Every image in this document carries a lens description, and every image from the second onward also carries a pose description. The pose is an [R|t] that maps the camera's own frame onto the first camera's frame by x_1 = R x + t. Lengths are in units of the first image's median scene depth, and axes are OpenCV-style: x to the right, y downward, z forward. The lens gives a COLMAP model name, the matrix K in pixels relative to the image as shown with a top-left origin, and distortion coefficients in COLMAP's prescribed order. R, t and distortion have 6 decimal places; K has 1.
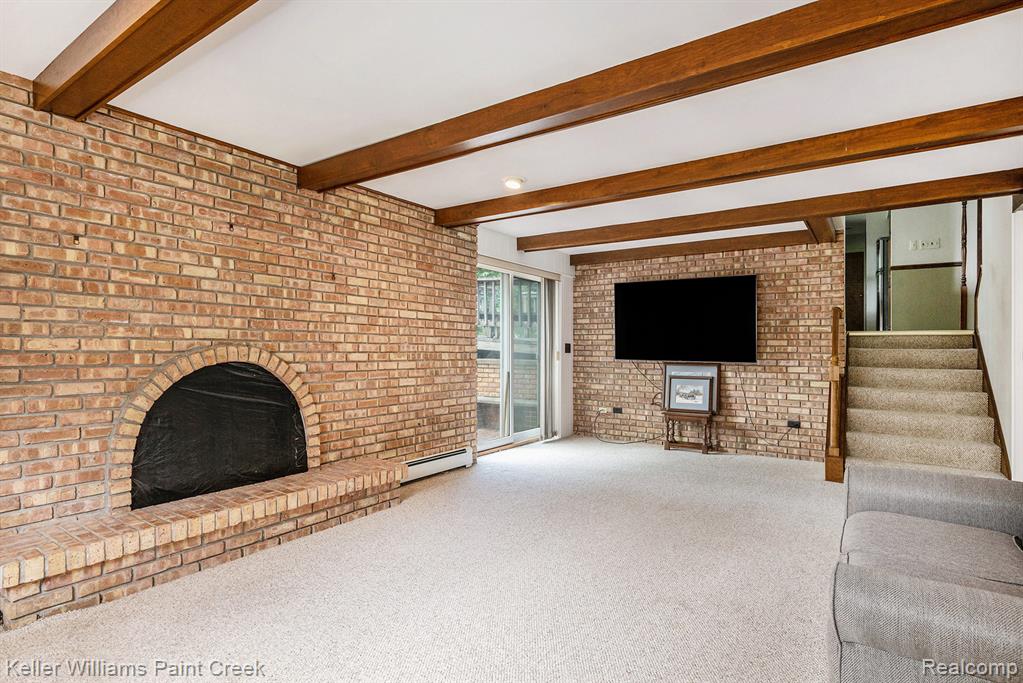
lens RADIAL K [[520.6, 0, 508.8], [0, 520.6, 342.3], [0, 0, 1]] dist [-0.004744, -0.000164]
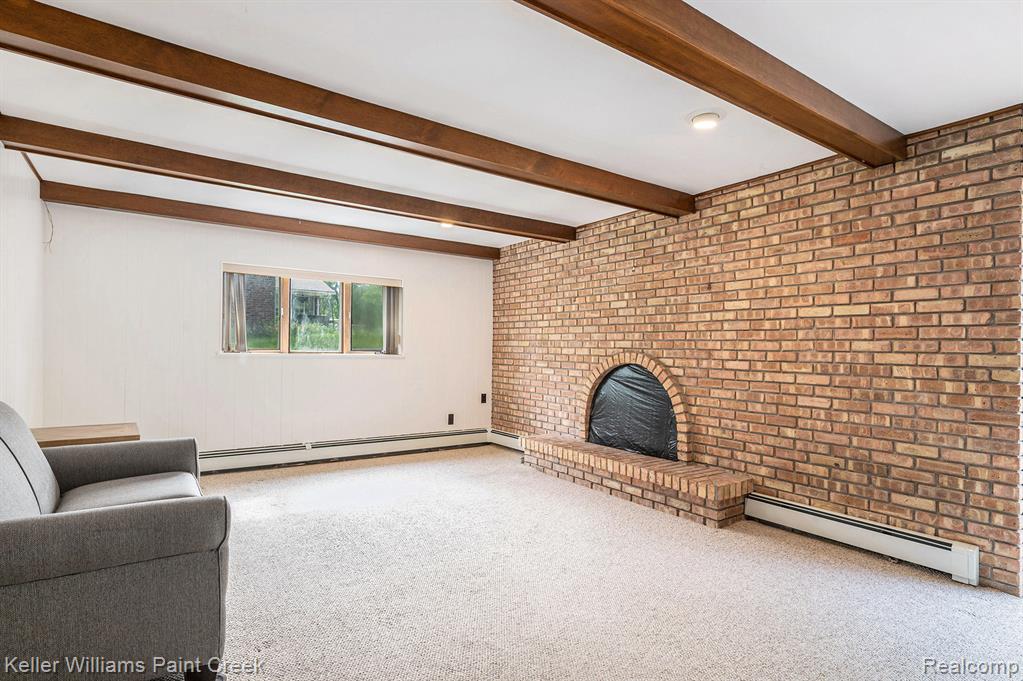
lens RADIAL K [[520.6, 0, 509.4], [0, 520.6, 345.1], [0, 0, 1]] dist [-0.004744, -0.000164]
pose [[-0.358955, -0.008755, -0.933314, 0.748282], [0.003848, 0.999934, -0.010860, 0.000594], [0.933347, -0.007489, -0.358897, 0.968247]]
